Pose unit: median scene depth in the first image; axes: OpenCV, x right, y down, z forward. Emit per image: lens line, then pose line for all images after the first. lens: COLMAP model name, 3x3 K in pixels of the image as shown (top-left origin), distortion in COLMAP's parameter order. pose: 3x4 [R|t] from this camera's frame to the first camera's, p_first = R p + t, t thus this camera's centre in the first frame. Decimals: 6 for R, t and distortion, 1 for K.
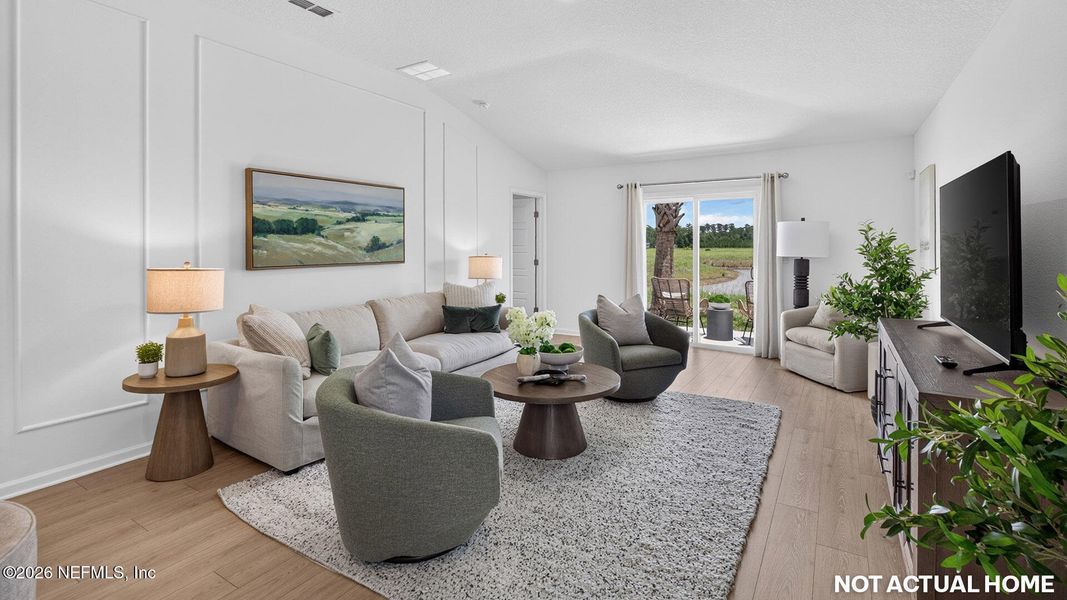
lens RADIAL K [[490.6, 0, 531.8], [0, 490.6, 249.5], [0, 0, 1]] dist [-0.001134, -0.000074]
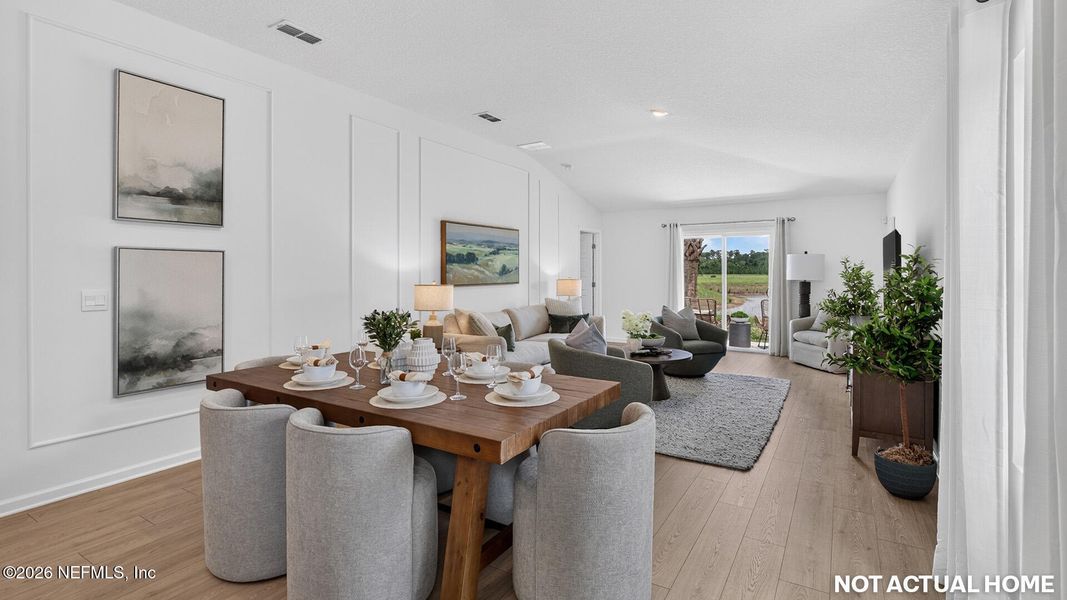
lens RADIAL K [[502.9, 0, 531.9], [0, 502.9, 272.9], [0, 0, 1]] dist [0.000739, 0.000039]
pose [[0.999997, 0.002504, 0.000188, -0.228382], [-0.002503, 0.999980, -0.005743, 0.005072], [-0.000203, 0.005743, 0.999983, -0.433990]]
